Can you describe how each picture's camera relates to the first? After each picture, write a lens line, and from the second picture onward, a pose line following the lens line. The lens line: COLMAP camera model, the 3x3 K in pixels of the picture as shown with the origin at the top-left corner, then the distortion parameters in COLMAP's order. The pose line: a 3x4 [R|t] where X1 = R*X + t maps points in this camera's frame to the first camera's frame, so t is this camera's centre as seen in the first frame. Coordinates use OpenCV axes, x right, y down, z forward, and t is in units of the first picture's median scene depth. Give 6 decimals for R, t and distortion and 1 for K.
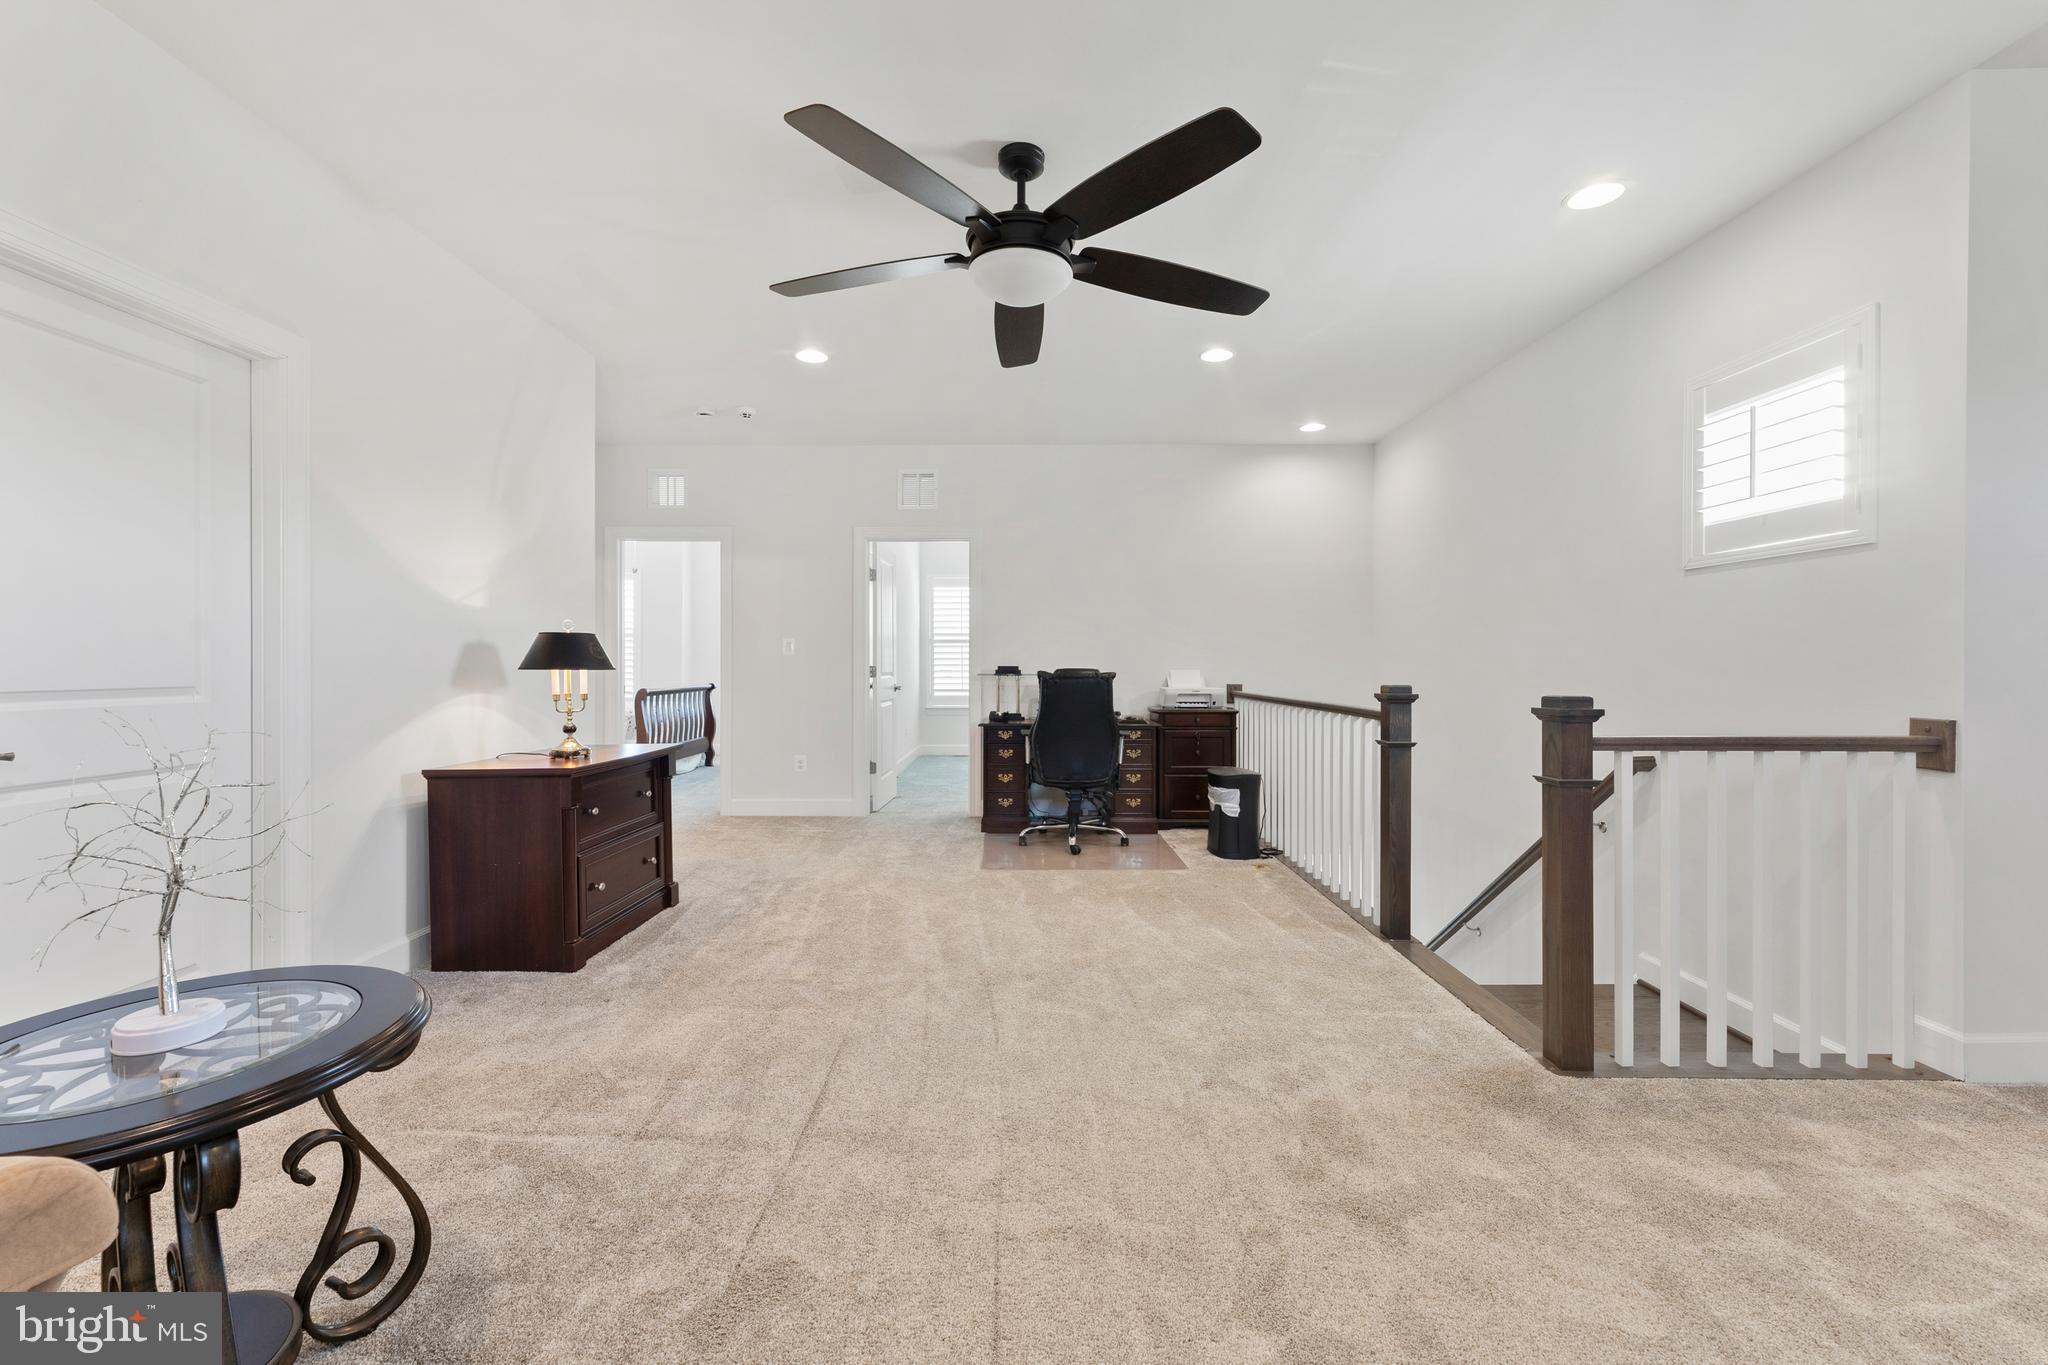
lens RADIAL K [[836.0, 0, 1019.4], [0, 836.0, 674.9], [0, 0, 1]] dist [0.001566, -0.000300]
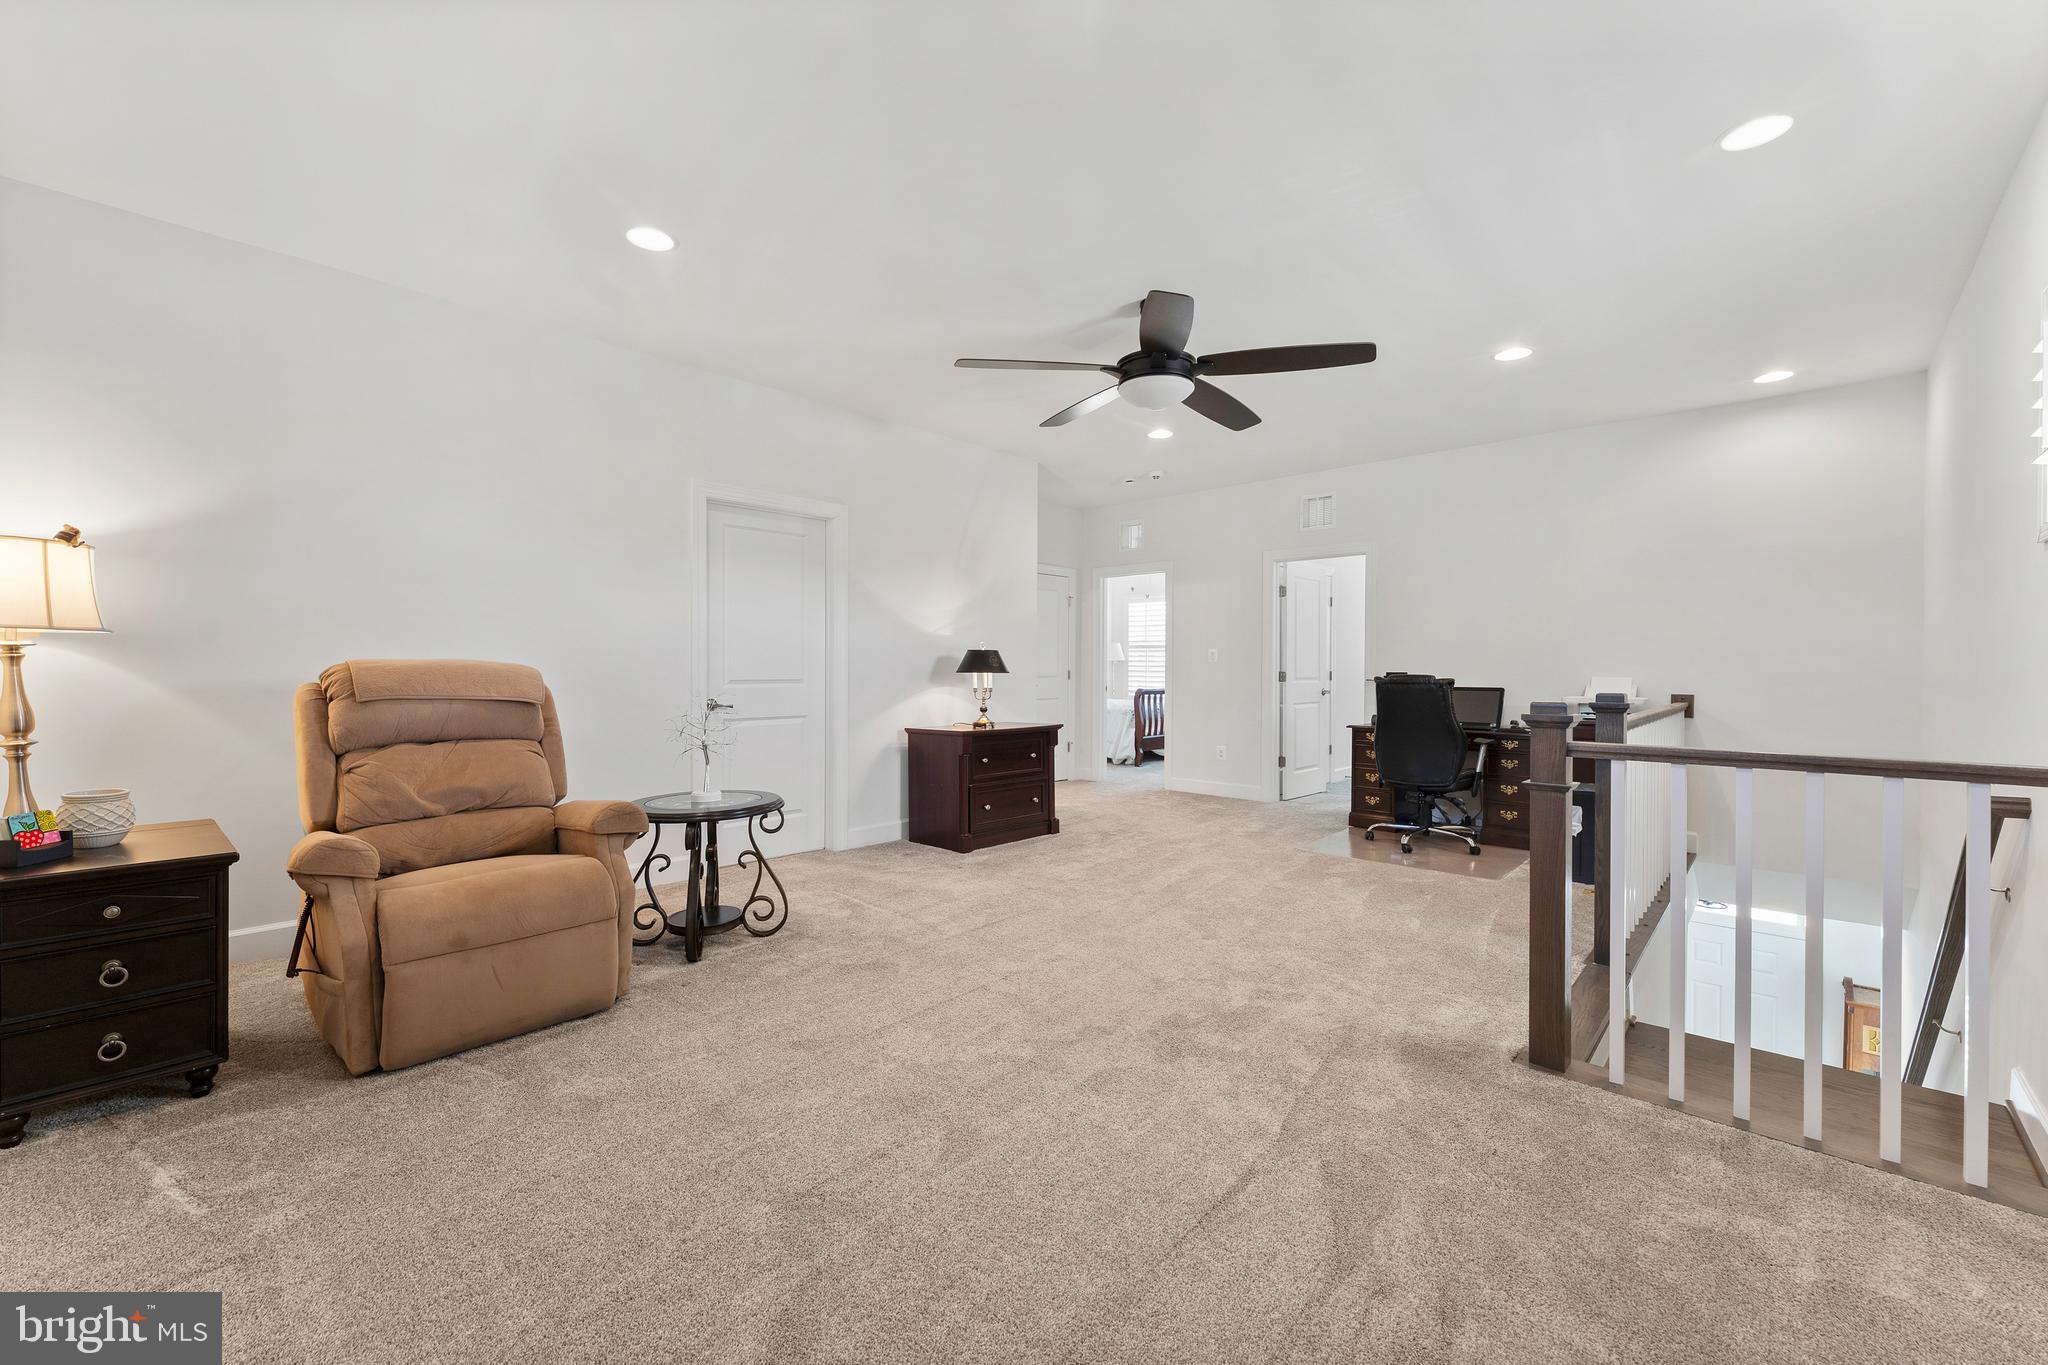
lens RADIAL K [[829.3, 0, 1024.0], [0, 829.3, 682.5], [0, 0, 1]] dist [0.002484, 0.000000]
pose [[0.738826, 0.012769, -0.673775, 0.613963], [-0.010886, 0.999916, 0.007013, 0.000489], [0.673808, 0.002153, 0.738903, -0.130967]]
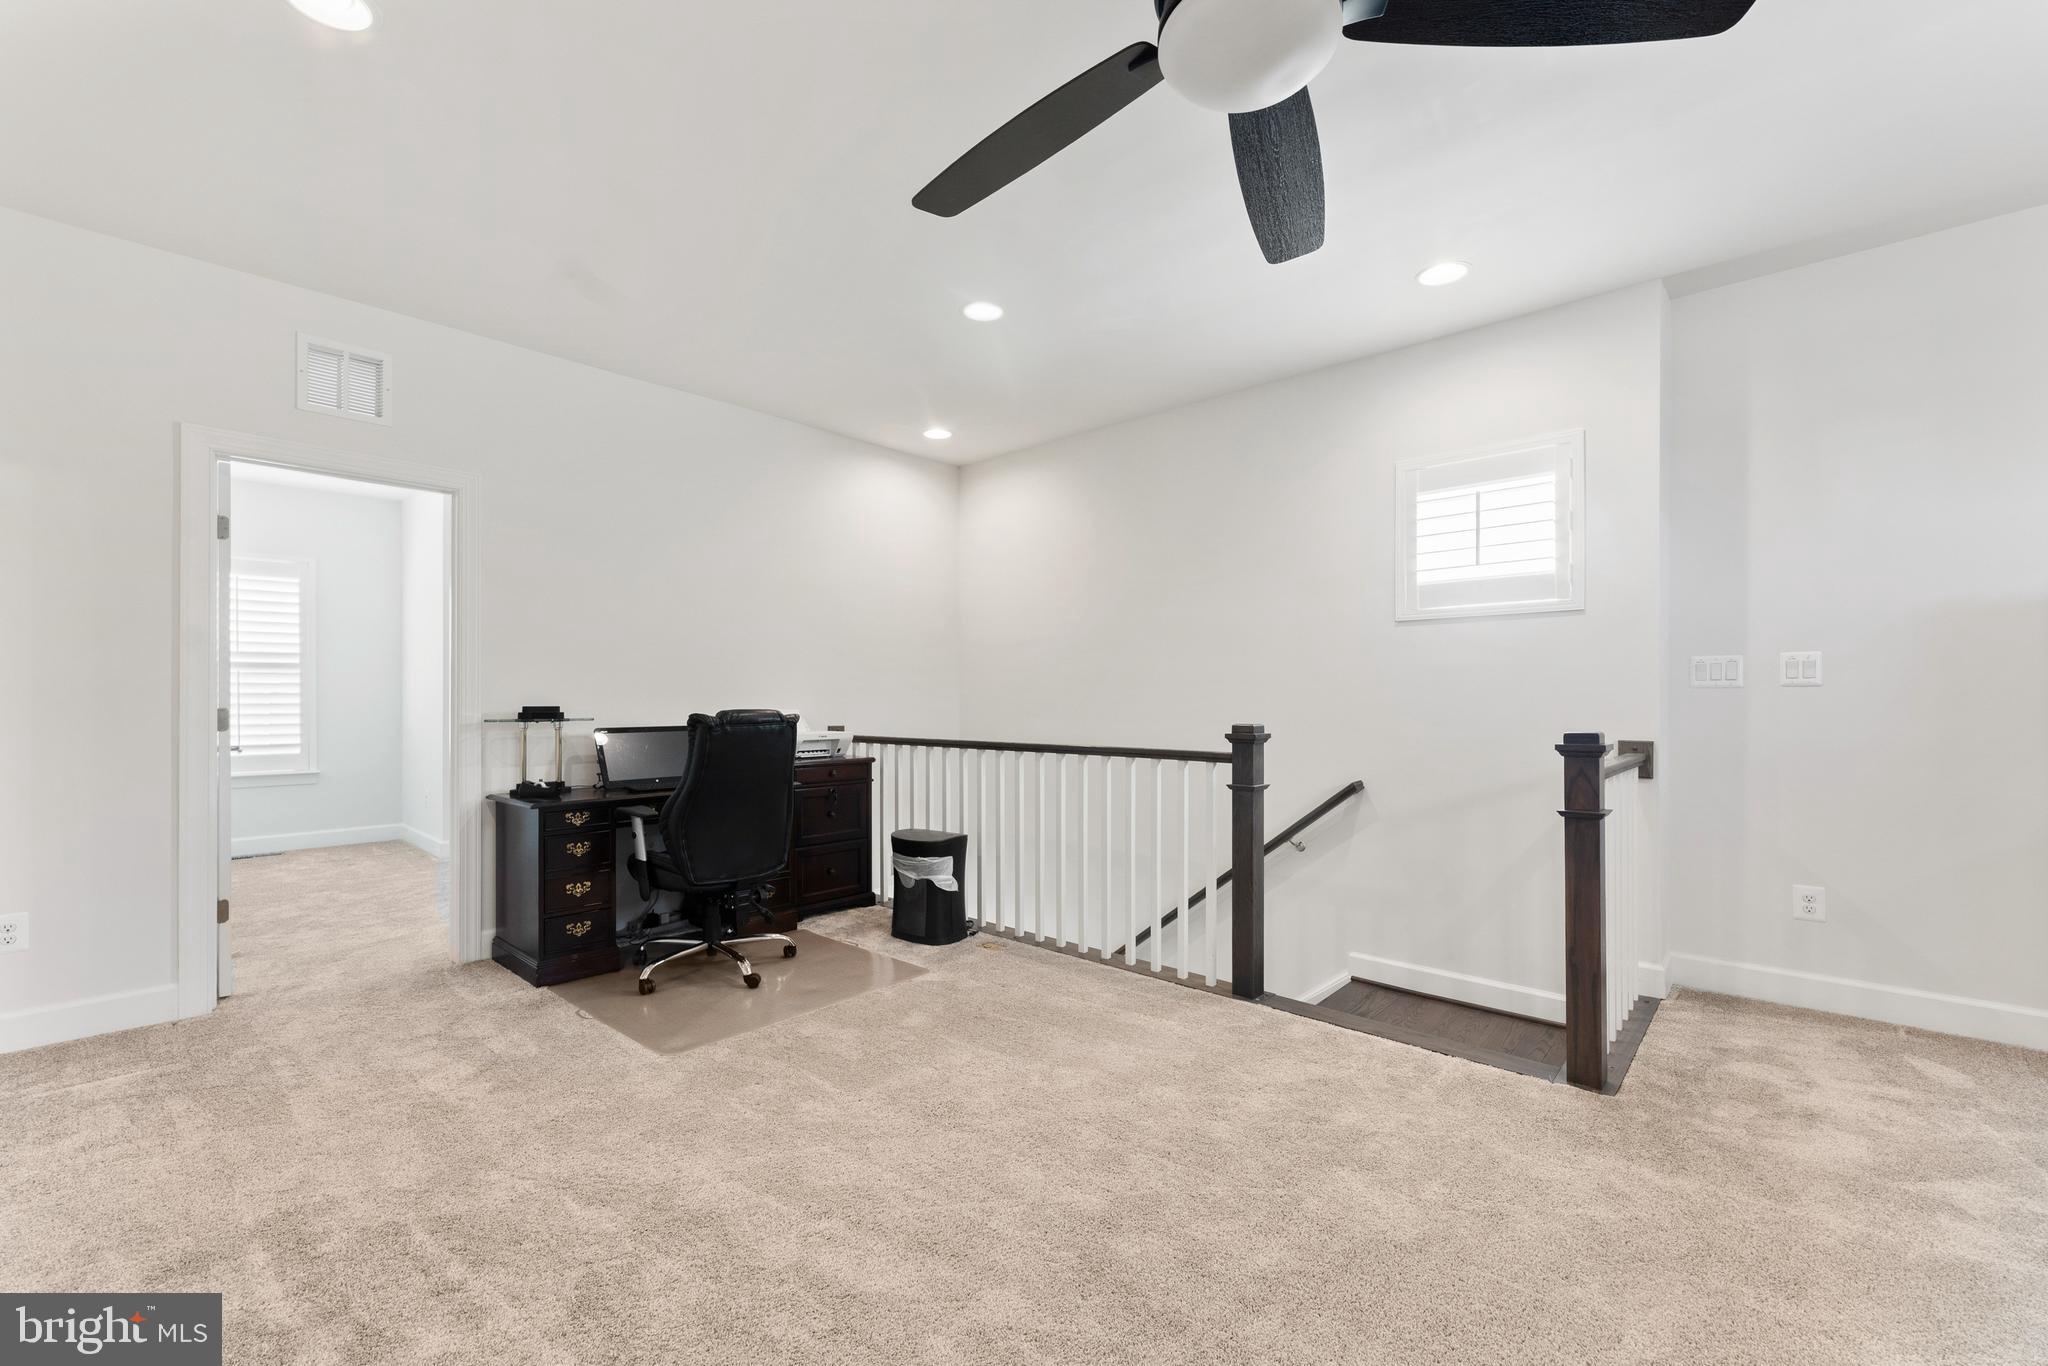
lens RADIAL K [[850.4, 0, 1026.0], [0, 850.4, 703.8], [0, 0, 1]] dist [-0.000058, -0.000234]
pose [[0.673282, -0.007745, 0.739345, -0.431027], [0.012631, 0.999920, -0.001028, -0.013172], [-0.739277, 0.010030, 0.673326, 0.564275]]
